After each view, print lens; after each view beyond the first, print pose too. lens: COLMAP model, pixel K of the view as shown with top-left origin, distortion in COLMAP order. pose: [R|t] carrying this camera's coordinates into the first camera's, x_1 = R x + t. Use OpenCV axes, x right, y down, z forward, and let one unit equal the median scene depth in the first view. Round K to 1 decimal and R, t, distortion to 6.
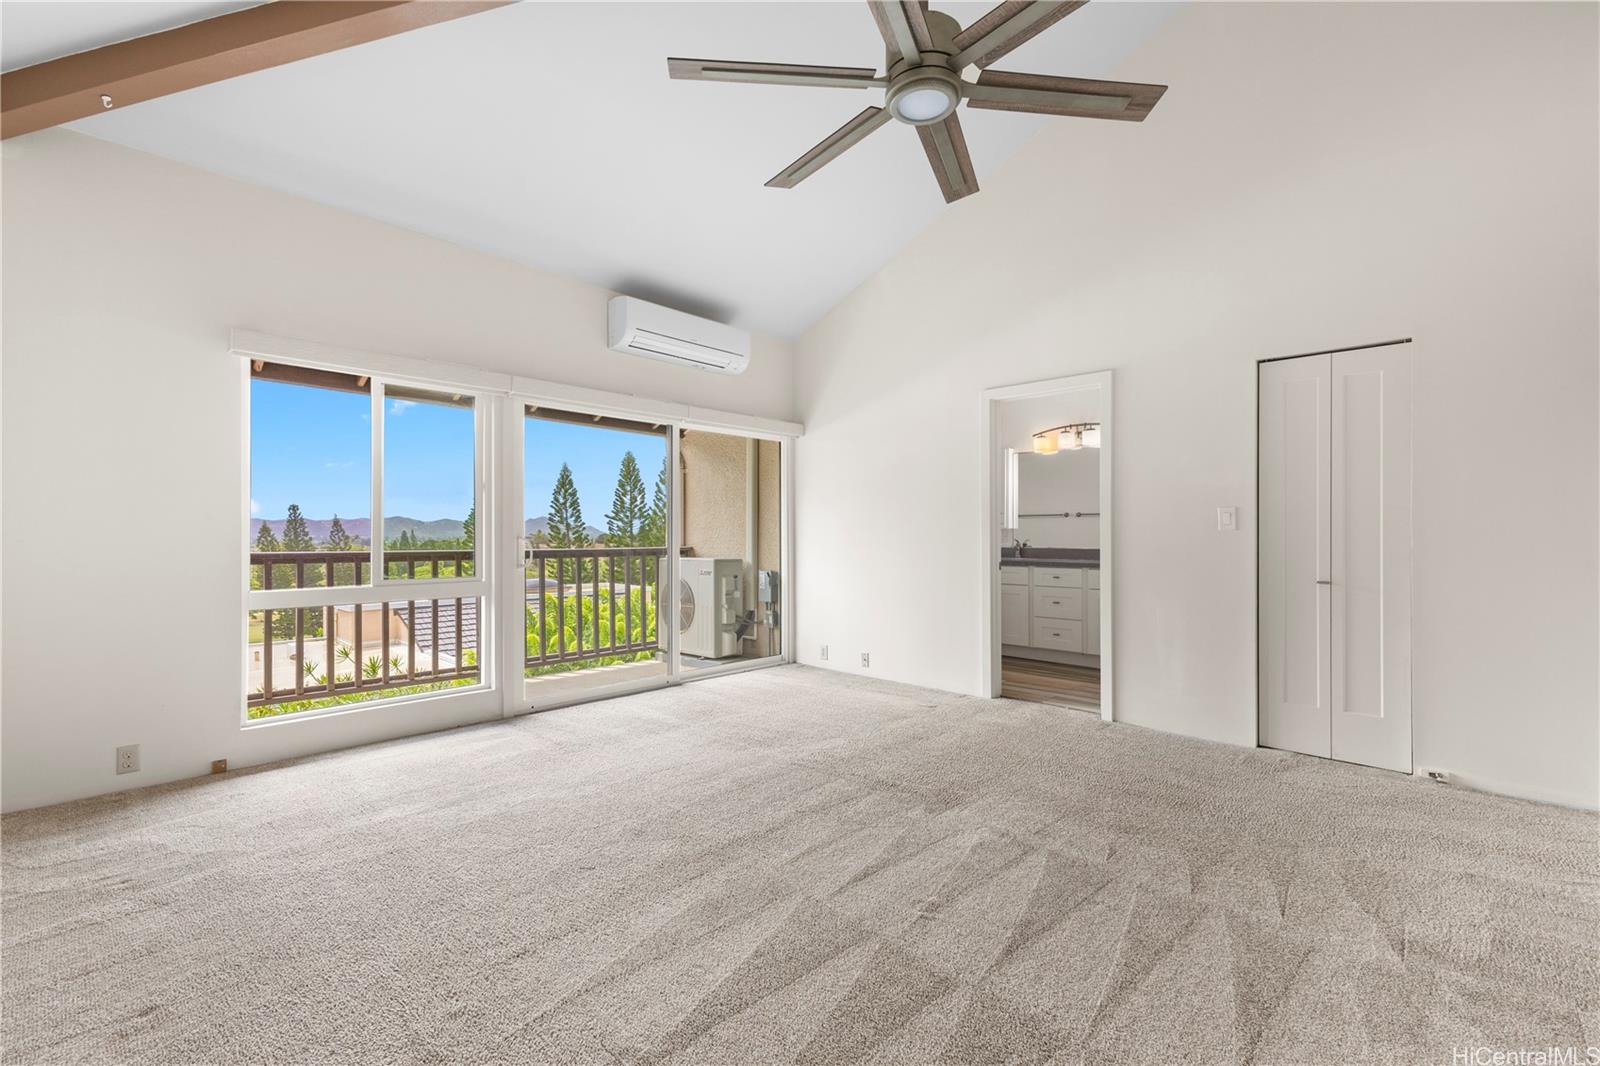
lens RADIAL K [[690.8, 0, 801.6], [0, 690.8, 532.2], [0, 0, 1]] dist [0.001258, 0.000141]
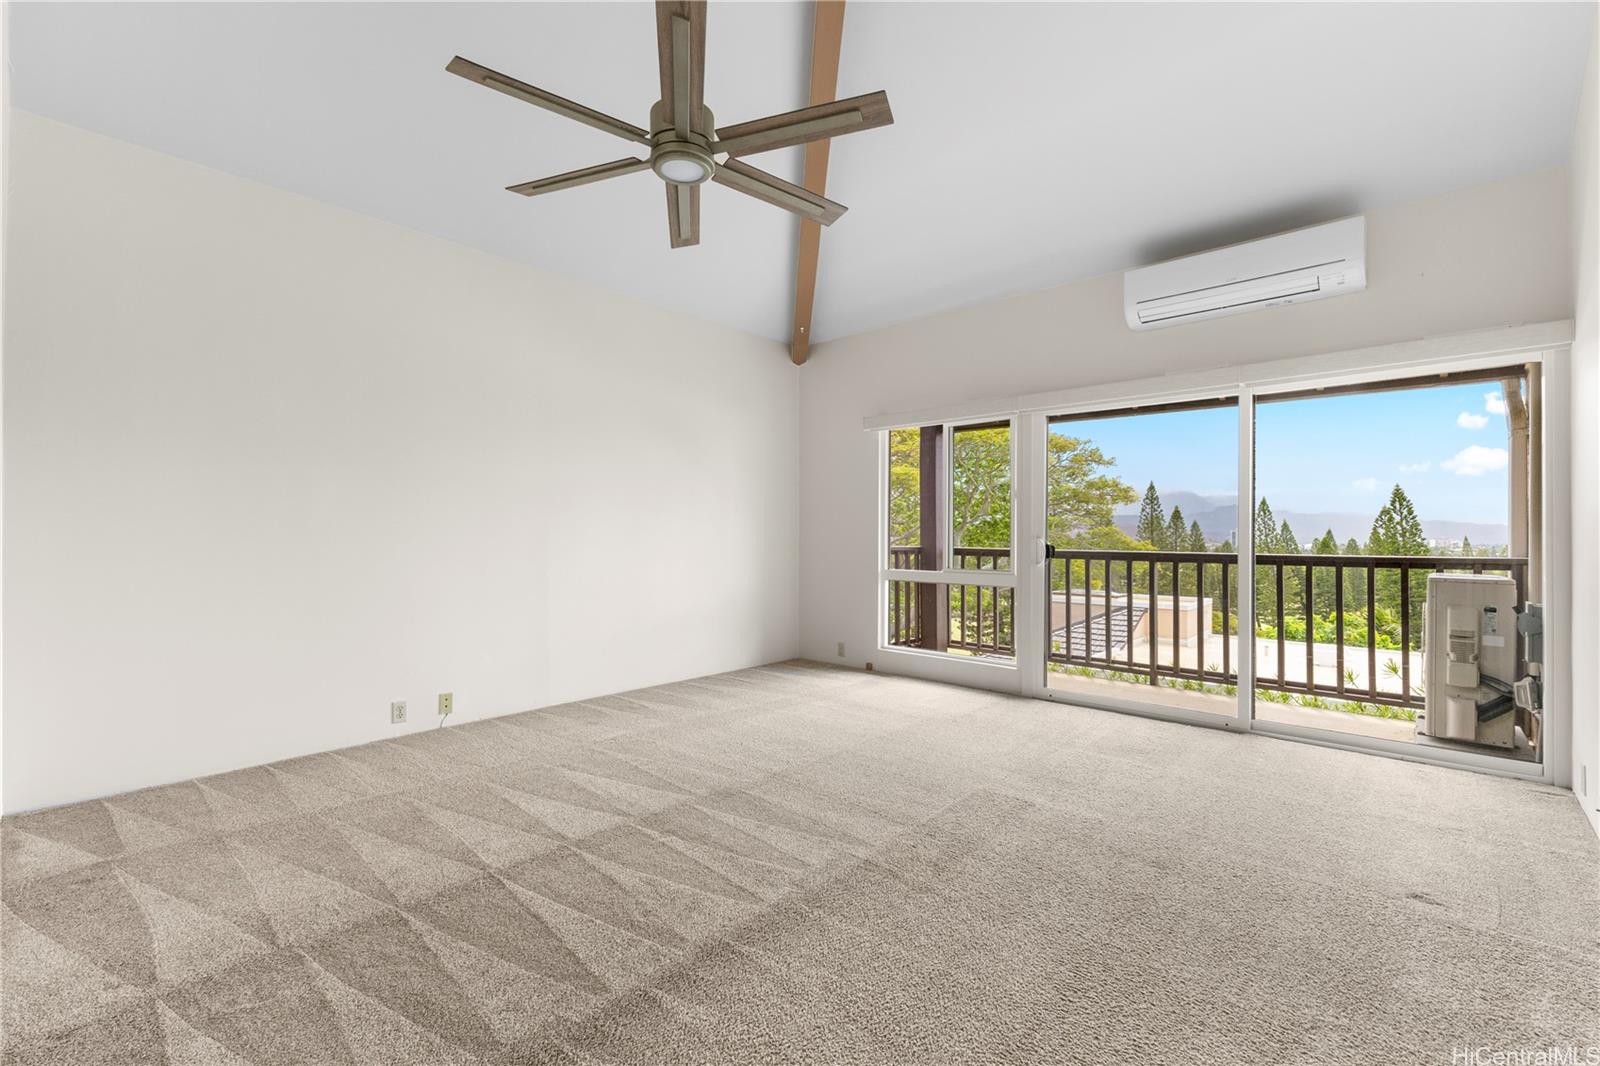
lens RADIAL K [[690.8, 0, 801.6], [0, 690.8, 532.2], [0, 0, 1]] dist [0.001258, 0.000141]
pose [[0.012583, -0.006877, -0.999897, 0.706207], [-0.000294, 0.999976, -0.006881, 0.005733], [0.999921, 0.000381, 0.012581, 0.613765]]
